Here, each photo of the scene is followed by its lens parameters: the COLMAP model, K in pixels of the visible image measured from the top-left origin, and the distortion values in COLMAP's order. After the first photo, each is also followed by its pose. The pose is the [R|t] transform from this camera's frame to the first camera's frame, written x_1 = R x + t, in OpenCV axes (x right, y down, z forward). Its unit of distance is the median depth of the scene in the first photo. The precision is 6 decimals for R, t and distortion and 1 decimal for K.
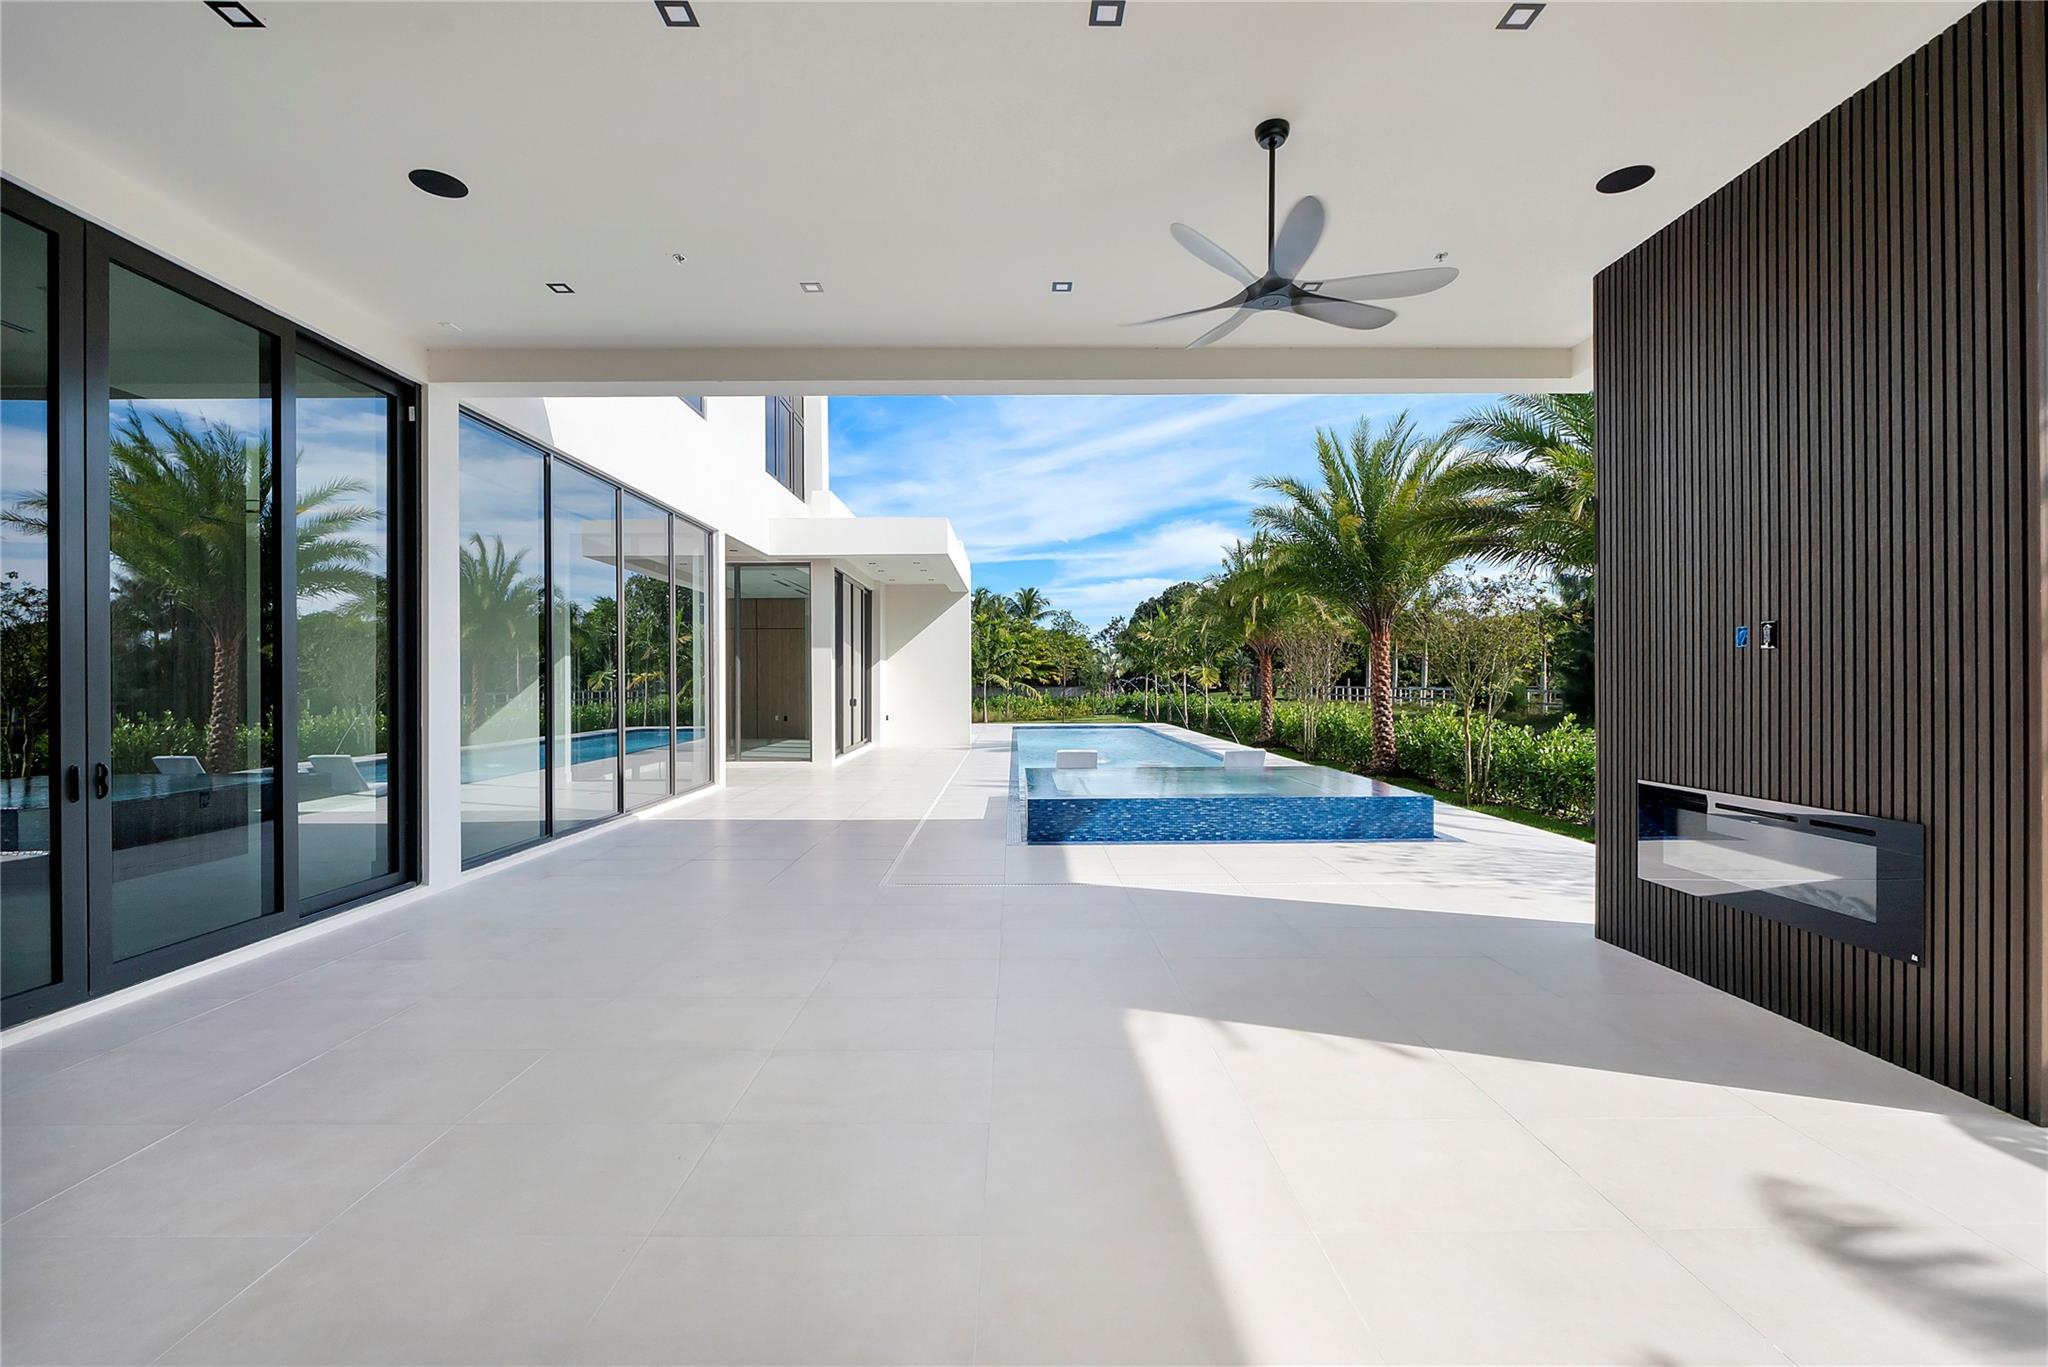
lens RADIAL K [[870.3, 0, 1025.5], [0, 870.3, 681.4], [0, 0, 1]] dist [-0.003364, -0.001009]
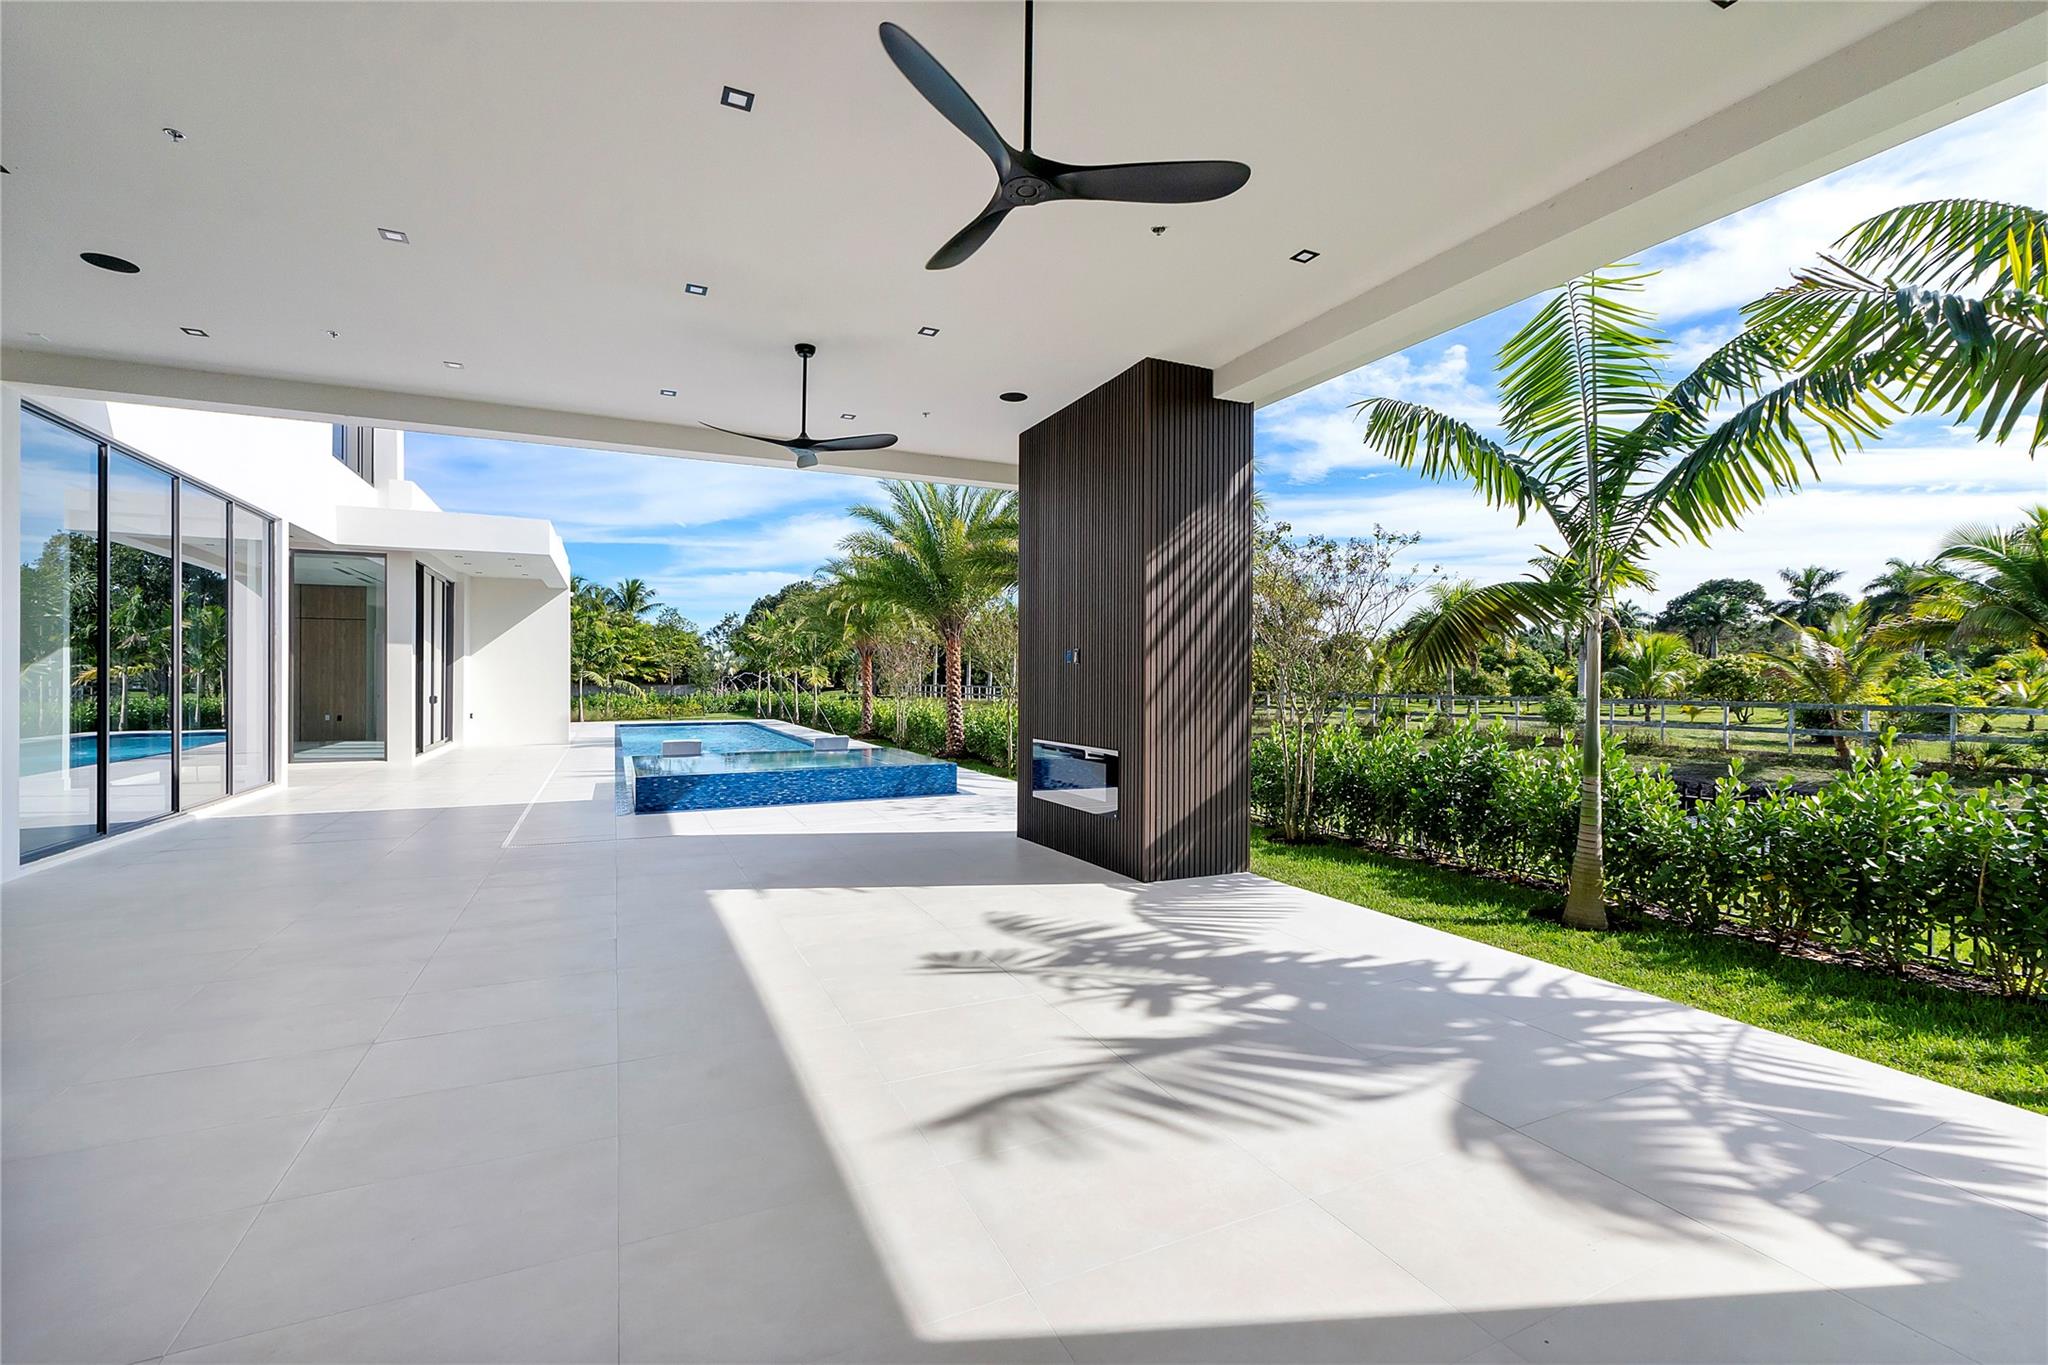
lens RADIAL K [[870.3, 0, 1033.0], [0, 870.3, 680.6], [0, 0, 1]] dist [-0.003364, -0.001009]
pose [[0.905896, 0.005825, 0.423461, -0.004666], [-0.006044, 0.999981, -0.000827, -0.000140], [-0.423458, -0.001810, 0.905914, -0.150703]]
